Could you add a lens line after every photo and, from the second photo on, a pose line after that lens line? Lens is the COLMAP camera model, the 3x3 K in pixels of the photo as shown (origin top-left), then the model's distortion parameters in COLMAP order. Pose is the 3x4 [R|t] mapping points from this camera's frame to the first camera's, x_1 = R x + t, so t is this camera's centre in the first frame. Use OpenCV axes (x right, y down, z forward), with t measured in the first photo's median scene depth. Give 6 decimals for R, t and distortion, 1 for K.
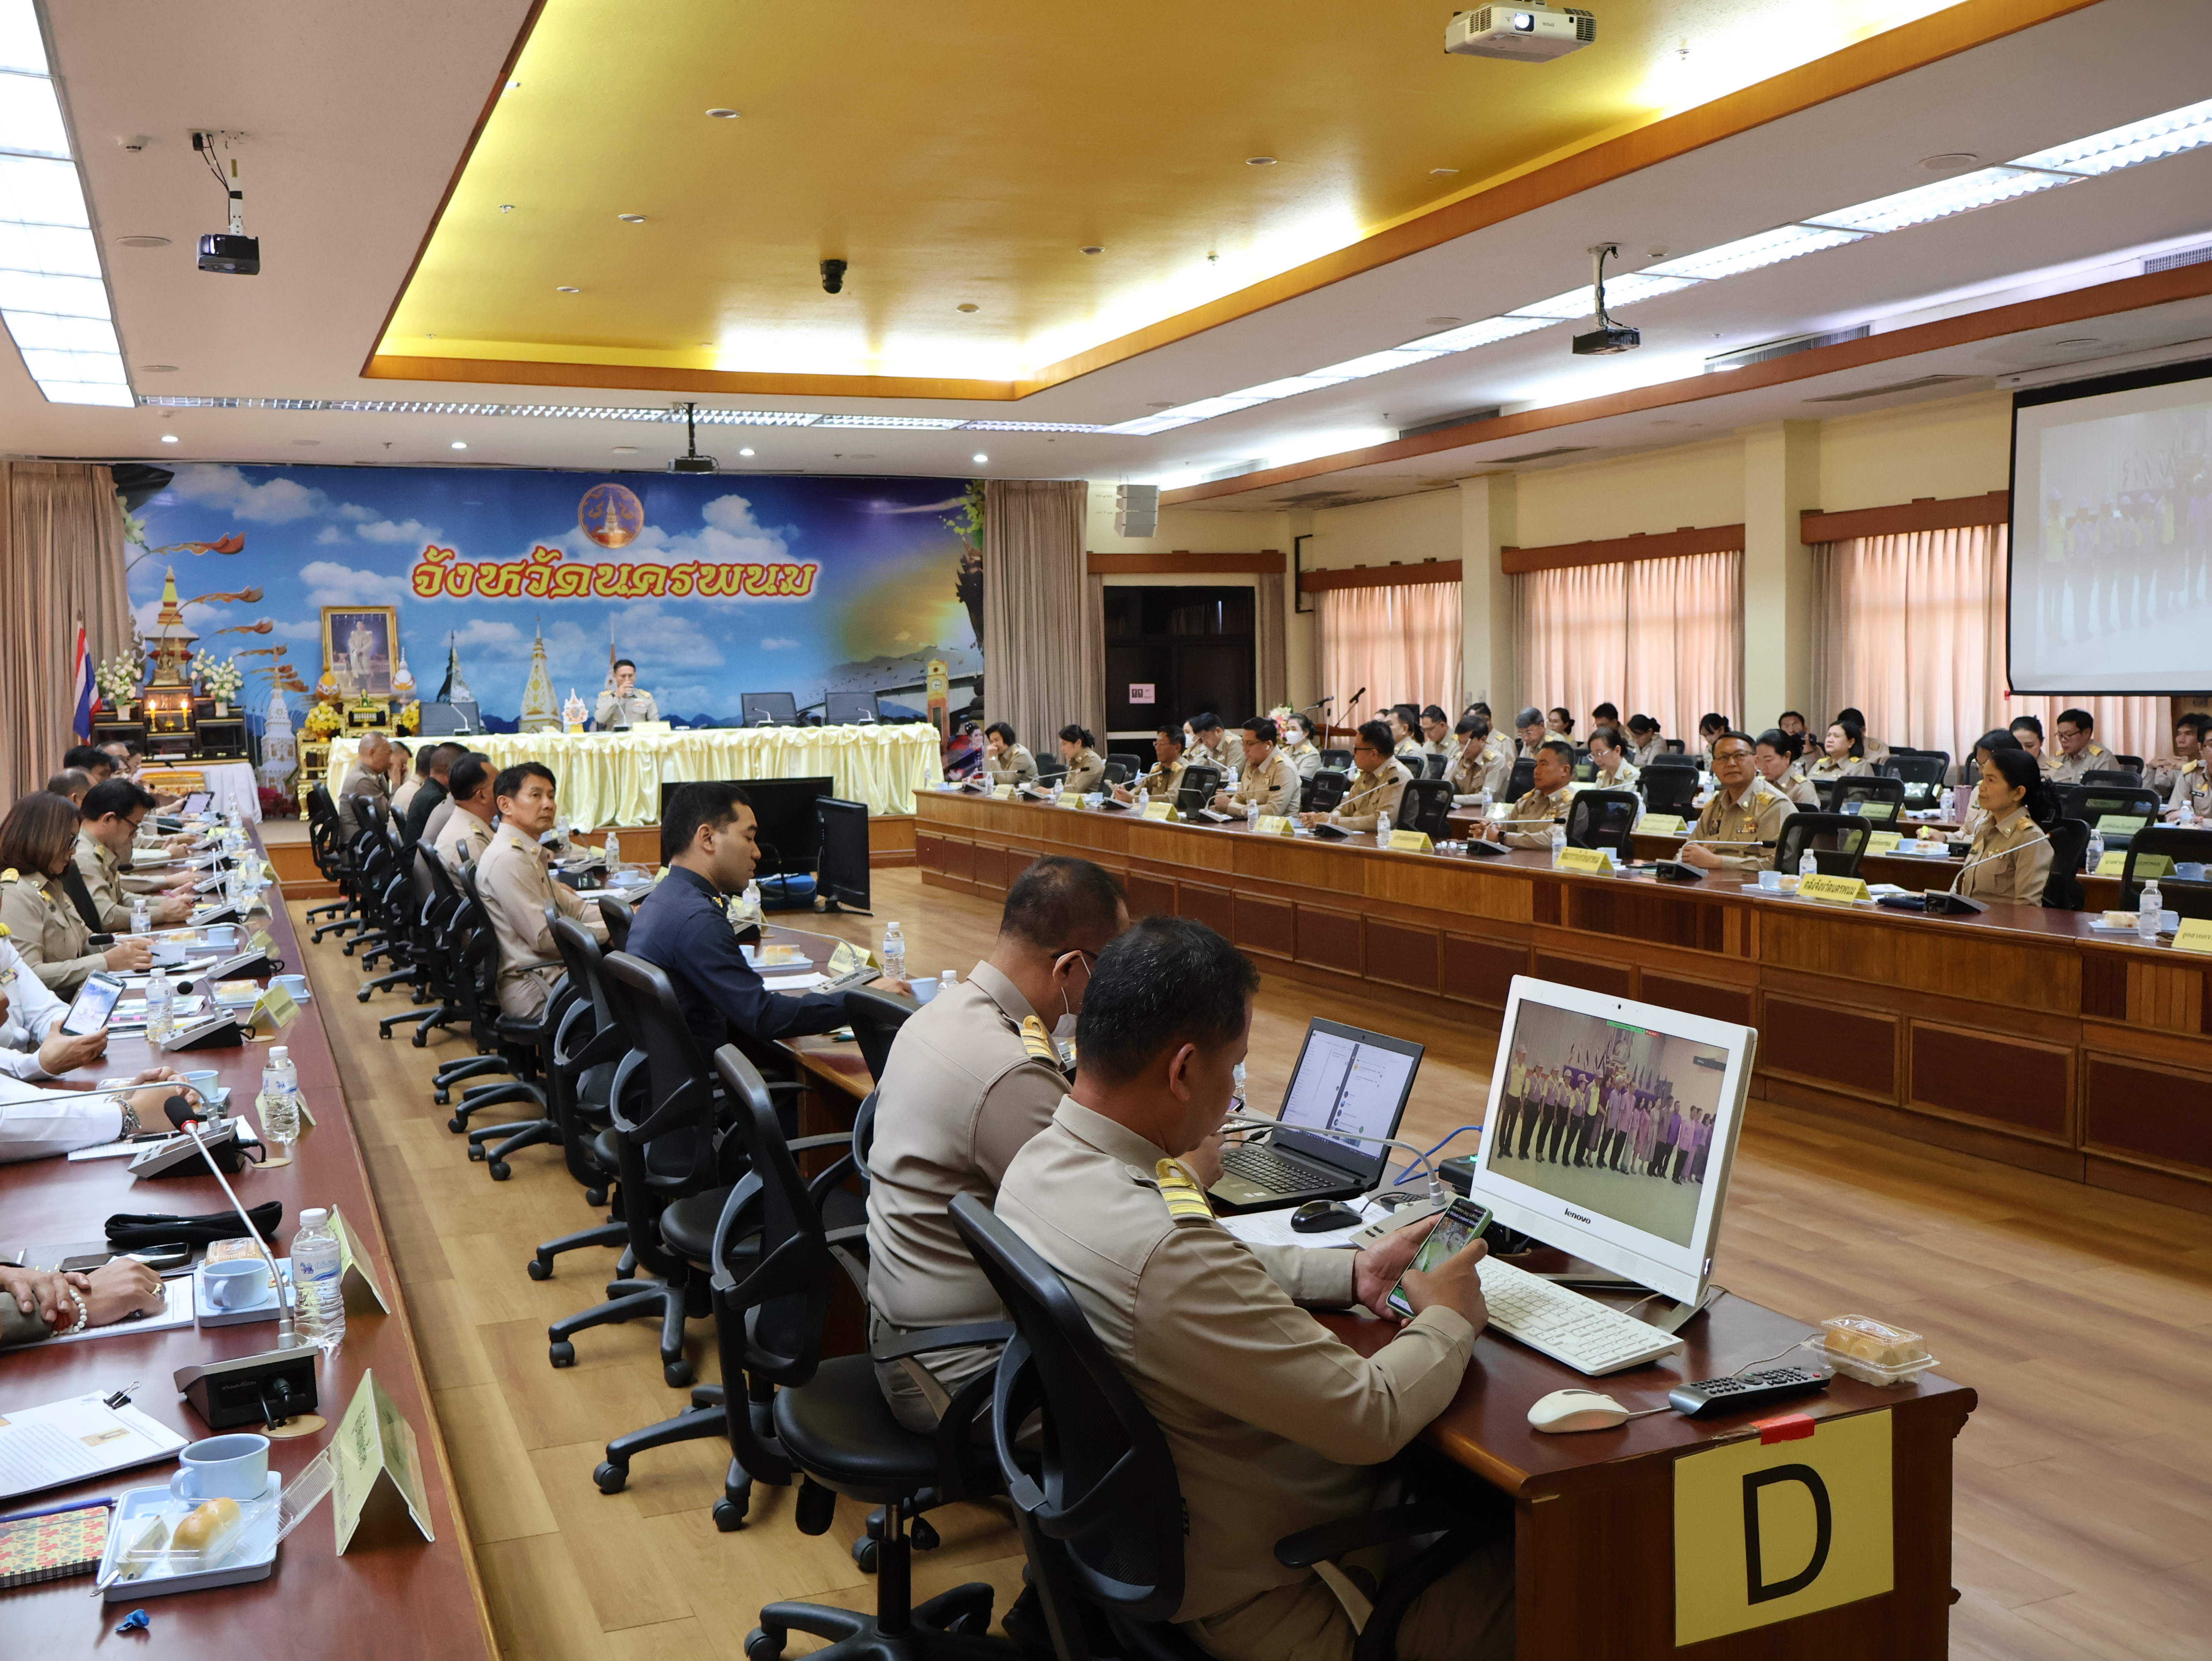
lens RADIAL K [[2087.3, 0, 1087.8], [0, 2087.3, 835.1], [0, 0, 1]] dist [-0.008659, 0.010065]
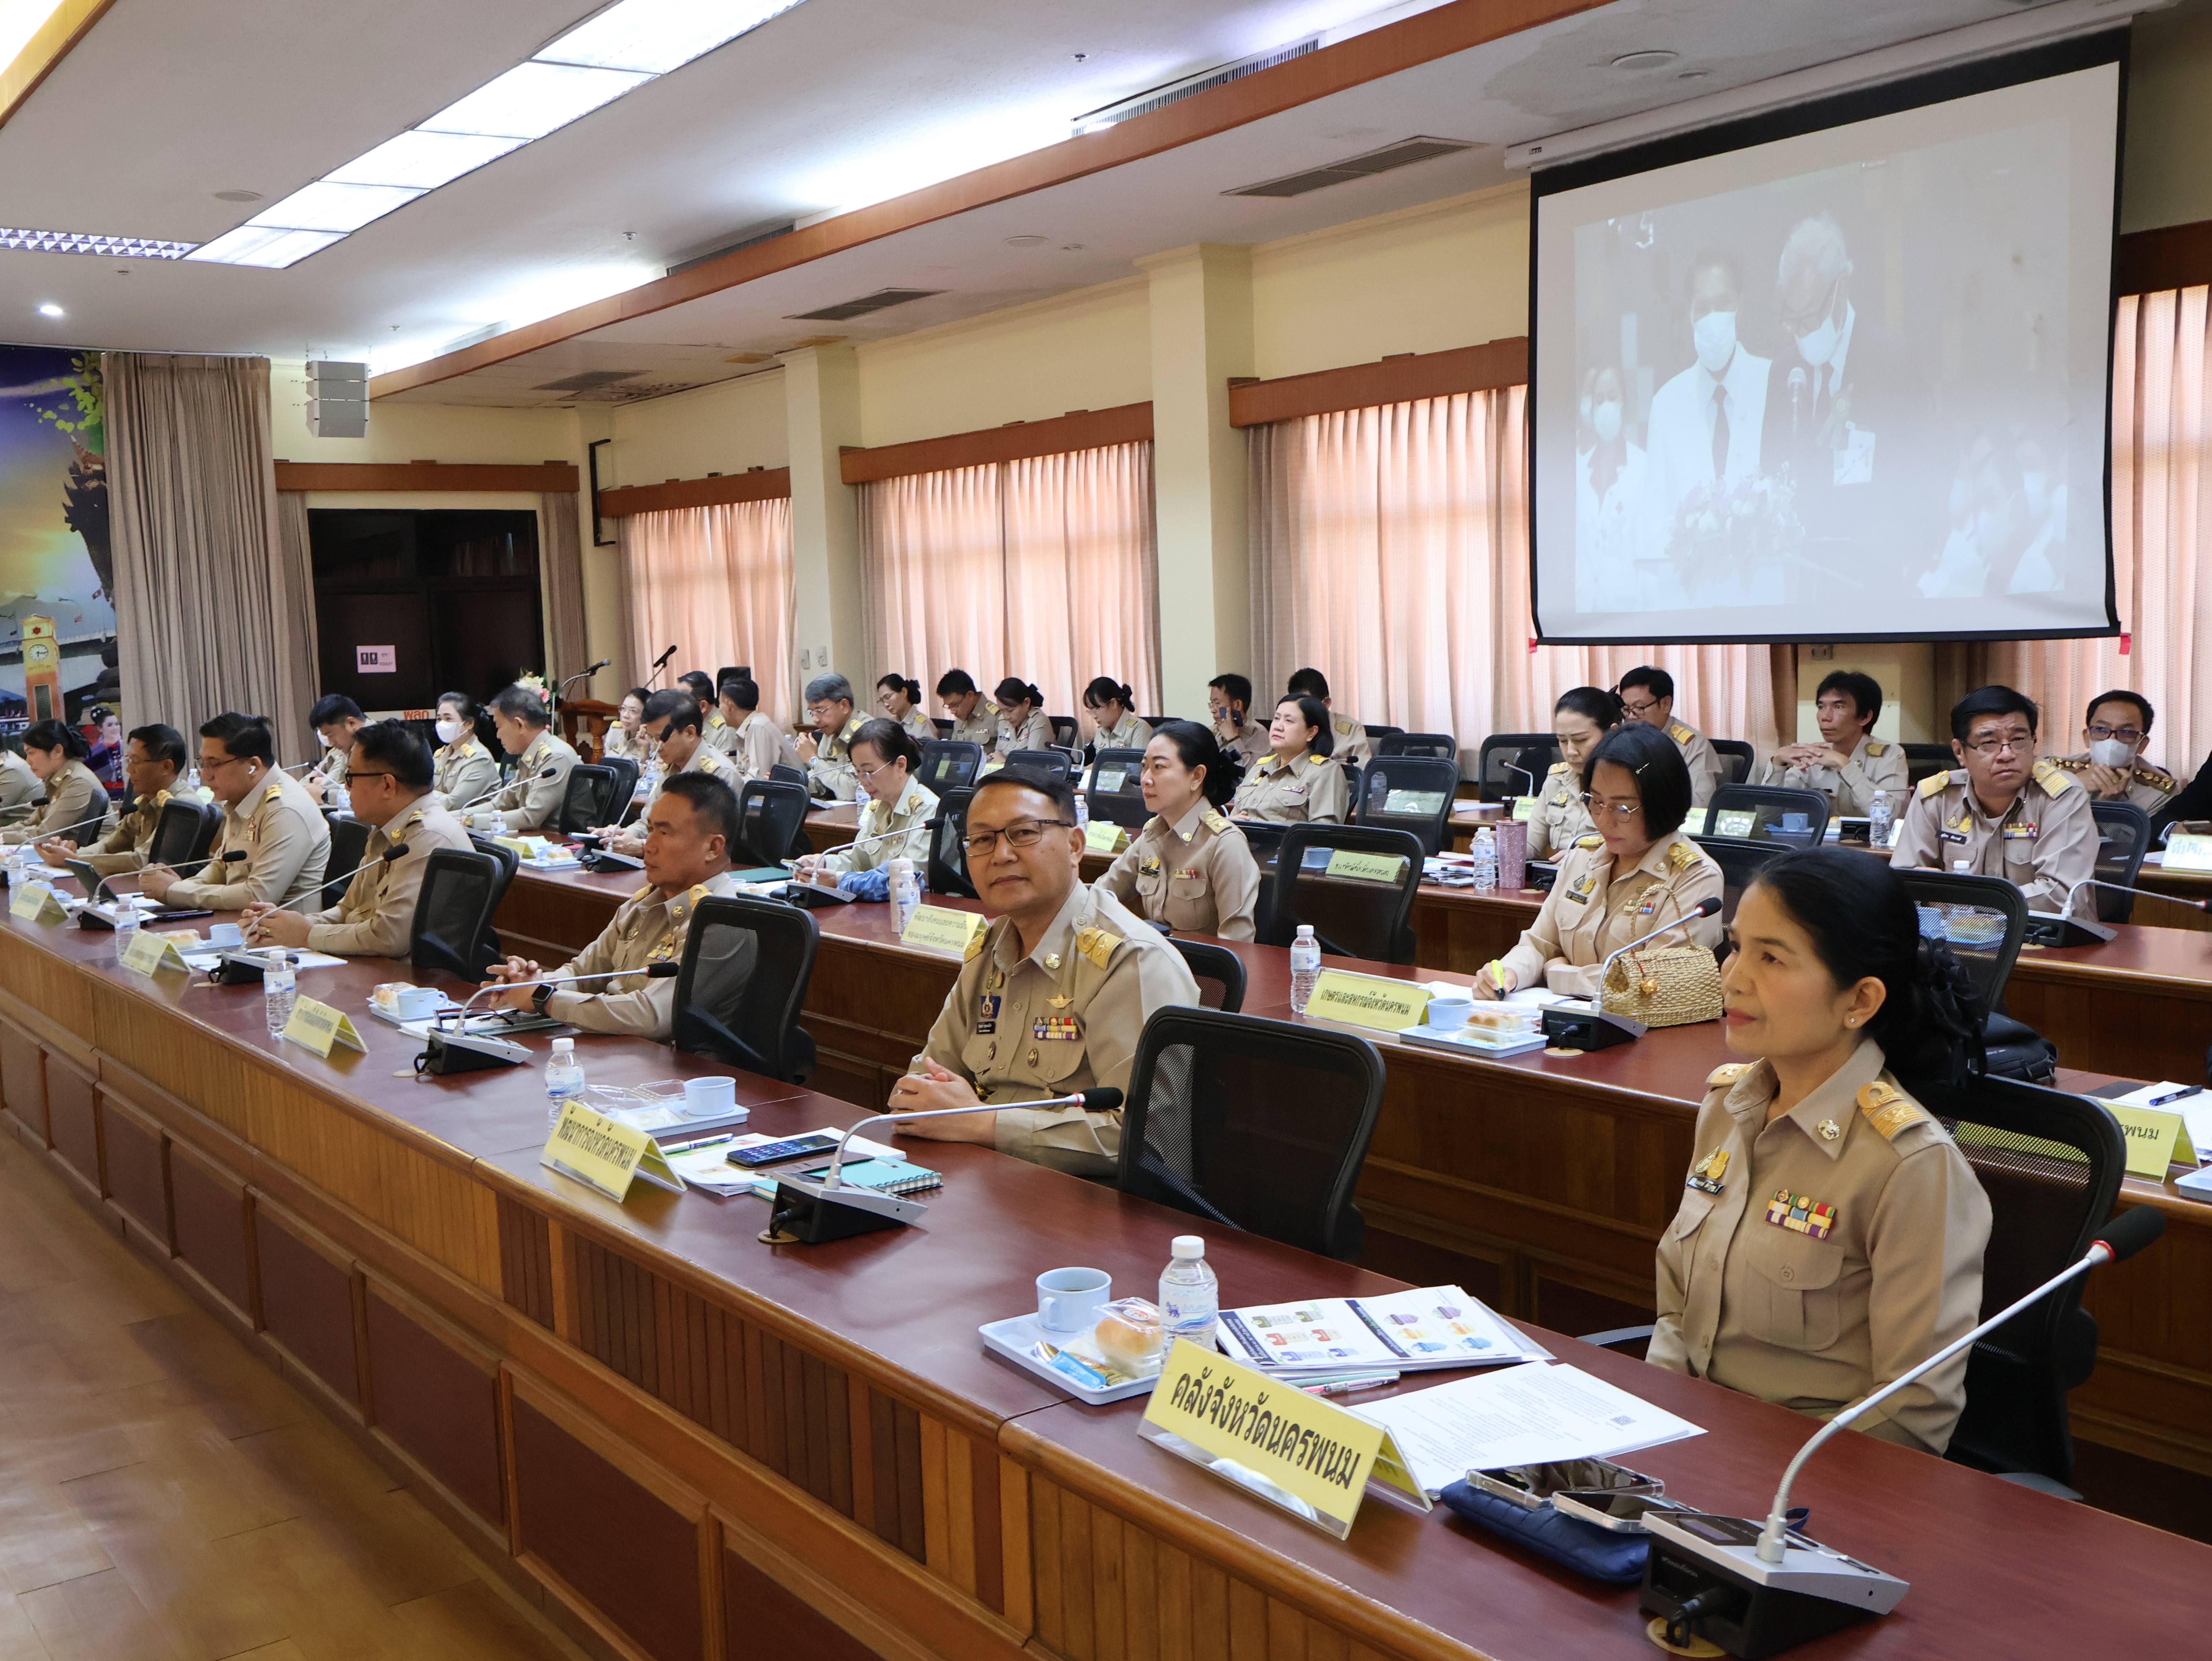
lens RADIAL K [[2087.3, 0, 1087.8], [0, 2087.3, 835.1], [0, 0, 1]] dist [-0.008659, 0.010065]
pose [[0.969376, -0.039008, 0.242465, 0.114920], [0.033638, 0.999089, 0.026248, -0.023201], [-0.243268, -0.017288, 0.969805, 0.315878]]
